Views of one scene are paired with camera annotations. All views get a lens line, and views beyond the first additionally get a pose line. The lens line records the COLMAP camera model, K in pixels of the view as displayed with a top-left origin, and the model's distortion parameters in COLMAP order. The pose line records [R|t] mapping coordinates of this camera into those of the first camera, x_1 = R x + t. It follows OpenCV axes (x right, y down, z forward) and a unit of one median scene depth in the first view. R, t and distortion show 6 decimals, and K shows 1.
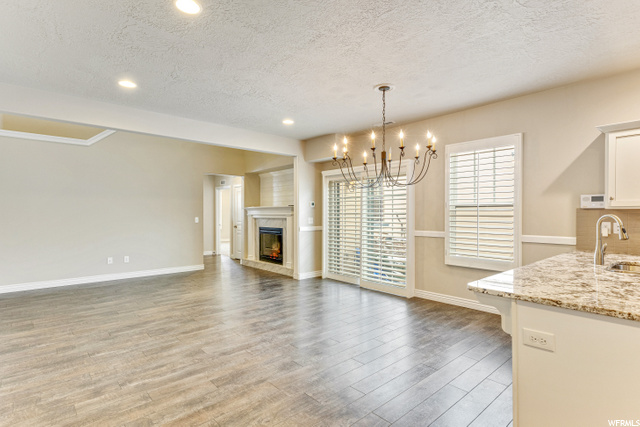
lens RADIAL K [[323.1, 0, 321.2], [0, 323.1, 217.5], [0, 0, 1]] dist [0.000656, 0.000512]
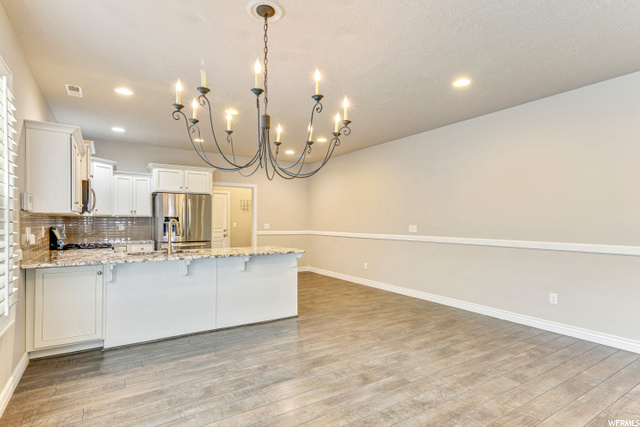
lens RADIAL K [[333.1, 0, 330.1], [0, 333.1, 224.7], [0, 0, 1]] dist [0.018681, -0.000459]
pose [[-0.991217, -0.001137, 0.132239, -0.007369], [0.001320, 0.999828, 0.018488, -0.005336], [-0.132237, 0.018500, -0.991045, 1.375003]]
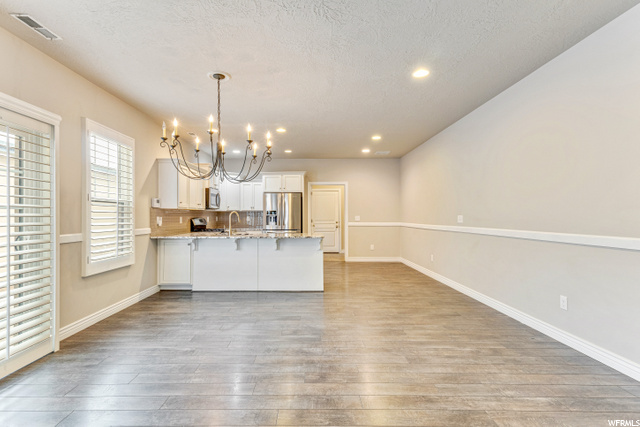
lens RADIAL K [[330.0, 0, 310.5], [0, 330.0, 215.1], [0, 0, 1]] dist [0.002429, 0.000199]
pose [[-0.748767, 0.006346, 0.662803, -0.552077], [0.011443, 0.999929, 0.003354, 0.007240], [-0.662735, 0.010095, -0.748786, 1.323897]]
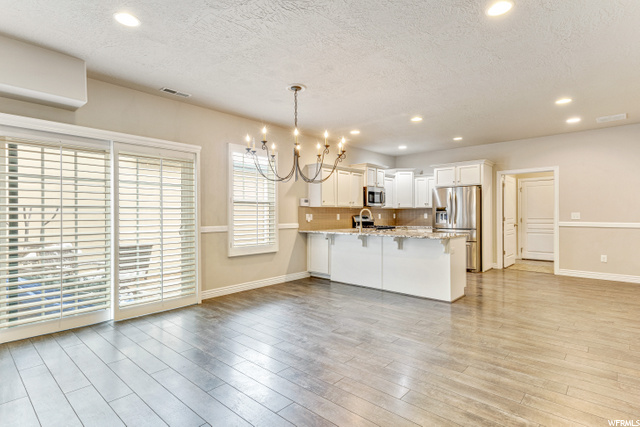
lens RADIAL K [[330.0, 0, 310.5], [0, 330.0, 215.1], [0, 0, 1]] dist [0.002429, 0.000199]
pose [[-0.095088, -0.000845, 0.995469, -0.758319], [0.014990, 0.999885, 0.002281, 0.012838], [-0.995356, 0.015139, -0.095064, 0.906438]]
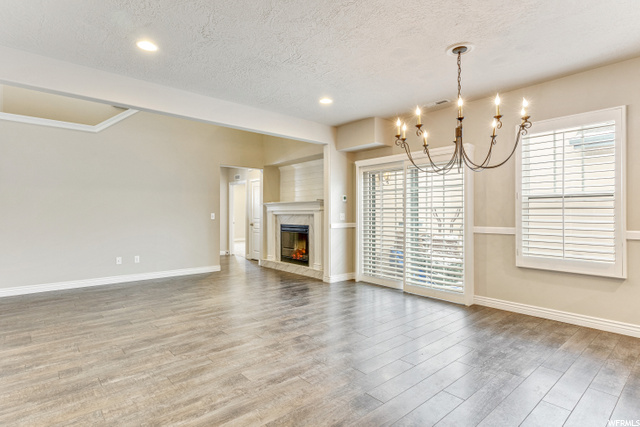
lens RADIAL K [[327.1, 0, 320.0], [0, 327.1, 213.5], [0, 0, 1]] dist [0.003782, 0.000068]
pose [[0.999880, 0.001363, -0.015401, -0.123576], [-0.001580, 0.999899, -0.014091, 0.021668], [0.015380, 0.014114, 0.999782, 0.149178]]
